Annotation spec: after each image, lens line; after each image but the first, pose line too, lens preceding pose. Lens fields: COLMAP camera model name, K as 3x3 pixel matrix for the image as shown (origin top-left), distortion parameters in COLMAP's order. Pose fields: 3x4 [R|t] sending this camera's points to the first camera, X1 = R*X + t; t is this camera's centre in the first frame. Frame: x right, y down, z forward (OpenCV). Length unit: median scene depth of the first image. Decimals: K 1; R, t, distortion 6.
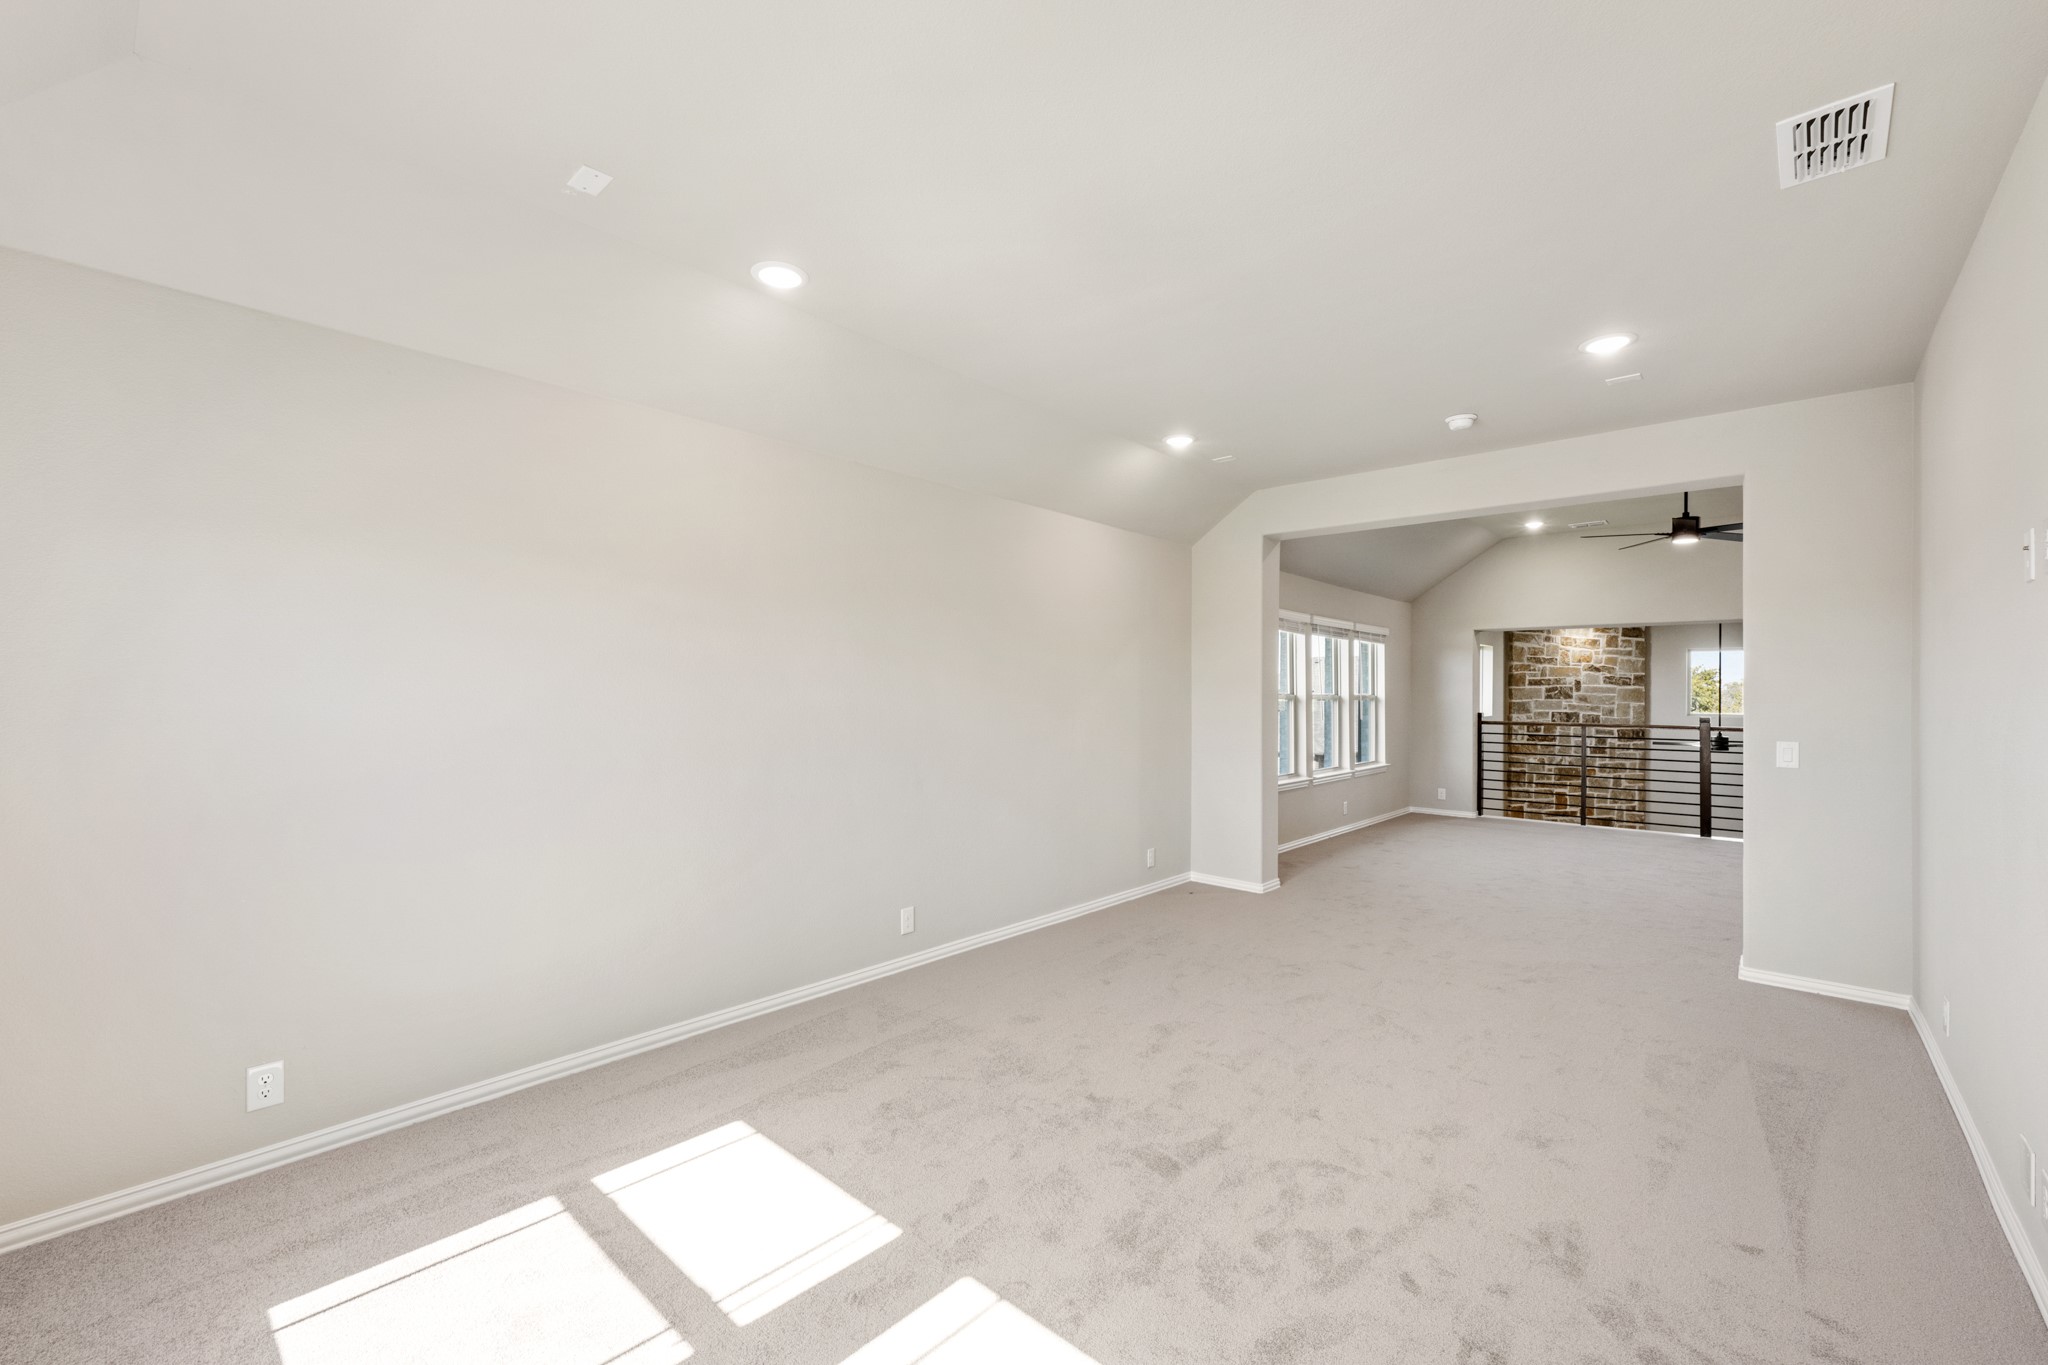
lens RADIAL K [[822.0, 0, 1023.3], [0, 822.0, 697.3], [0, 0, 1]] dist [0.001135, 0.000012]
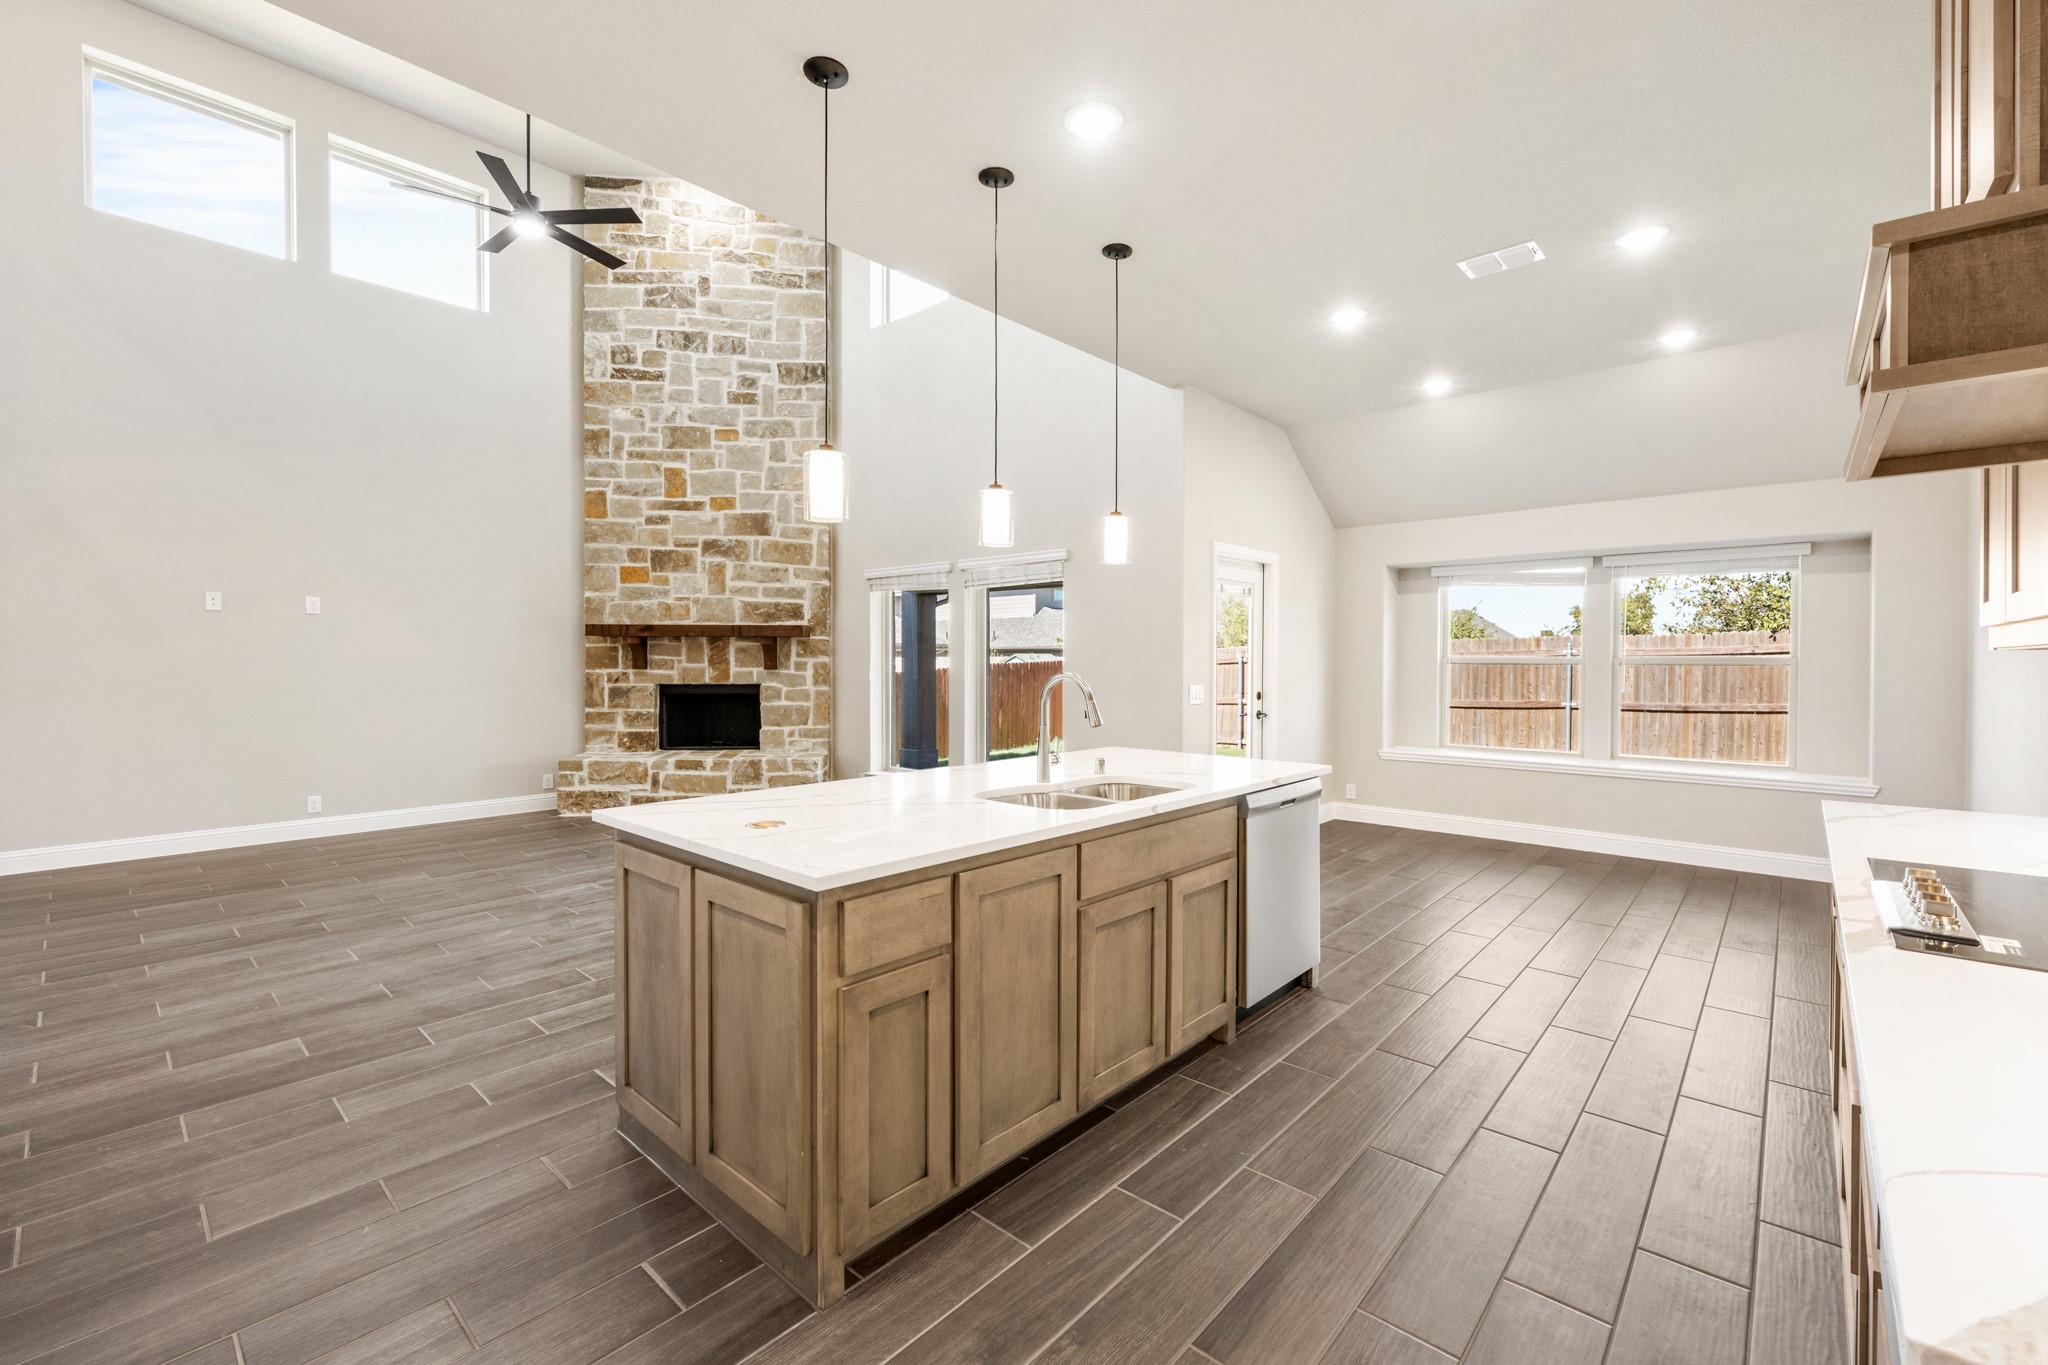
lens RADIAL K [[838.8, 0, 1040.6], [0, 838.8, 666.4], [0, 0, 1]] dist [0.000711, -0.000198]
pose [[0.999822, -0.004992, 0.018189, 0.900216], [0.004814, 0.999940, 0.009848, 0.250606], [-0.018237, -0.009759, 0.999786, 0.399296]]
